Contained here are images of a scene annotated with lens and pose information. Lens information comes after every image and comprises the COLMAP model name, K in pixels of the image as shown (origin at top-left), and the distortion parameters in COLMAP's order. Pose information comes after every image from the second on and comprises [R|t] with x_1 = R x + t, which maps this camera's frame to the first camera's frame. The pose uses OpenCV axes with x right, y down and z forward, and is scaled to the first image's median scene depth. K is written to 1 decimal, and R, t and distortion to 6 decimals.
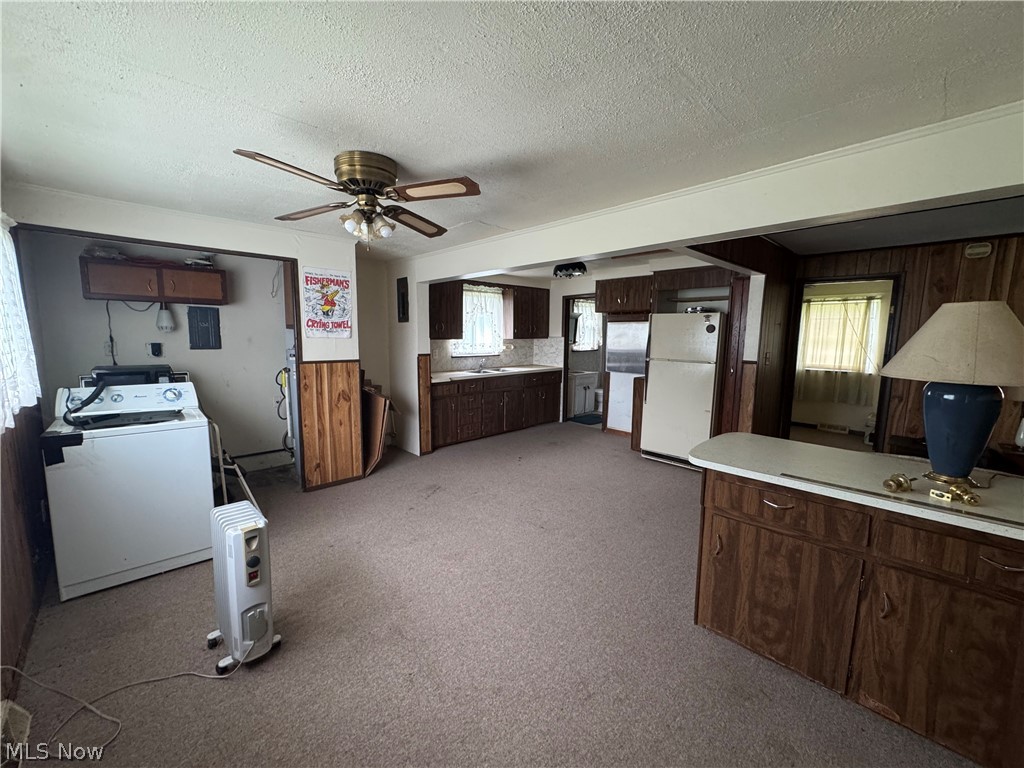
lens RADIAL K [[407.8, 0, 512.1], [0, 407.8, 384.0], [0, 0, 1]] dist [-0.003005, 0.000015]
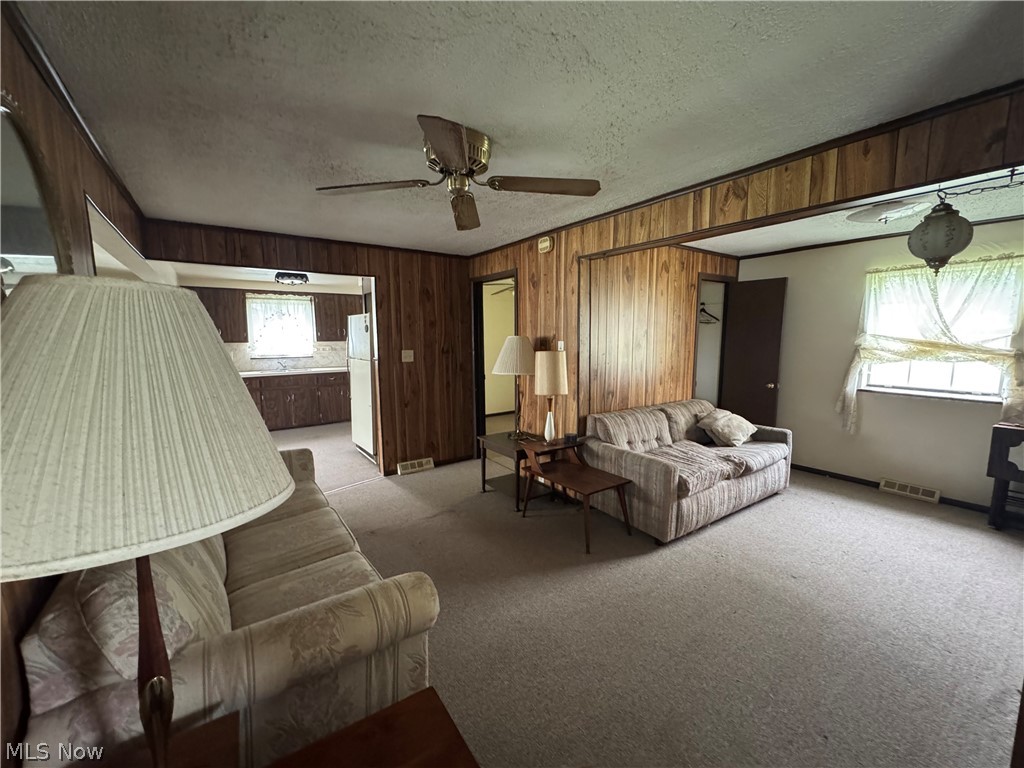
lens RADIAL K [[407.8, 0, 511.9], [0, 407.8, 384.5], [0, 0, 1]] dist [-0.003005, 0.000015]
pose [[0.990136, -0.000097, -0.140107, 0.809836], [-0.001320, 0.999949, -0.010020, 0.017160], [0.140101, 0.010106, 0.990086, -0.002421]]
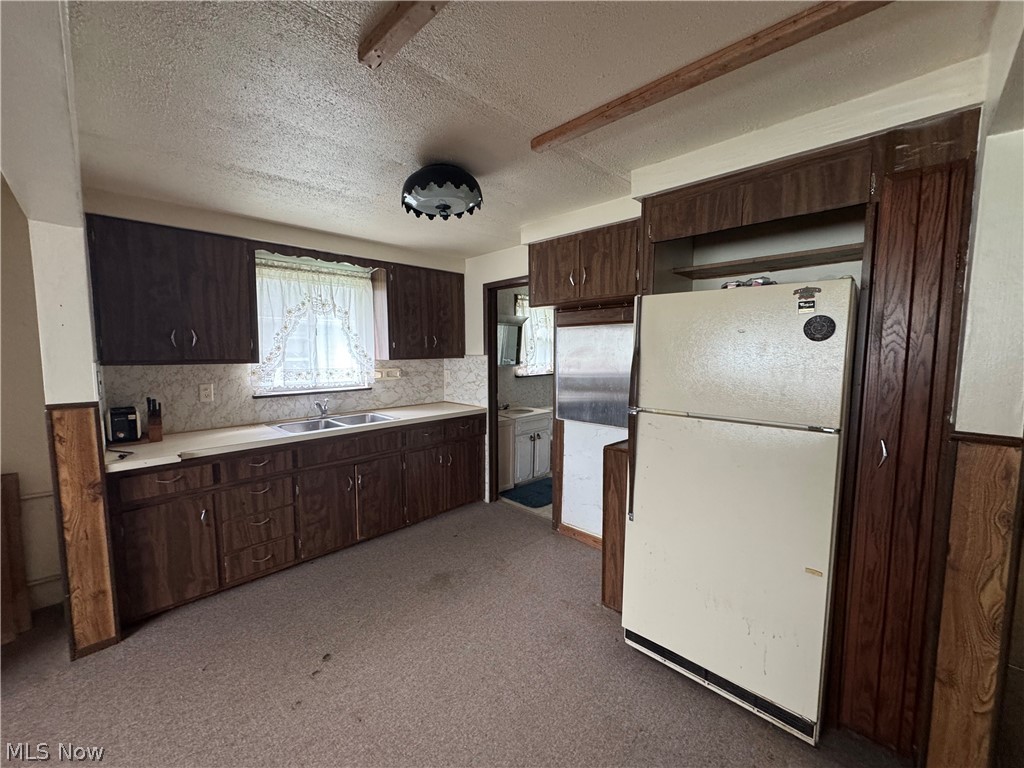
lens RADIAL K [[407.8, 0, 512.2], [0, 407.8, 384.8], [0, 0, 1]] dist [-0.003005, 0.000015]
pose [[0.999322, -0.013721, 0.034156, 0.179957], [0.015055, 0.999122, -0.039108, -0.064106], [-0.033590, 0.039595, 0.998651, 0.542234]]
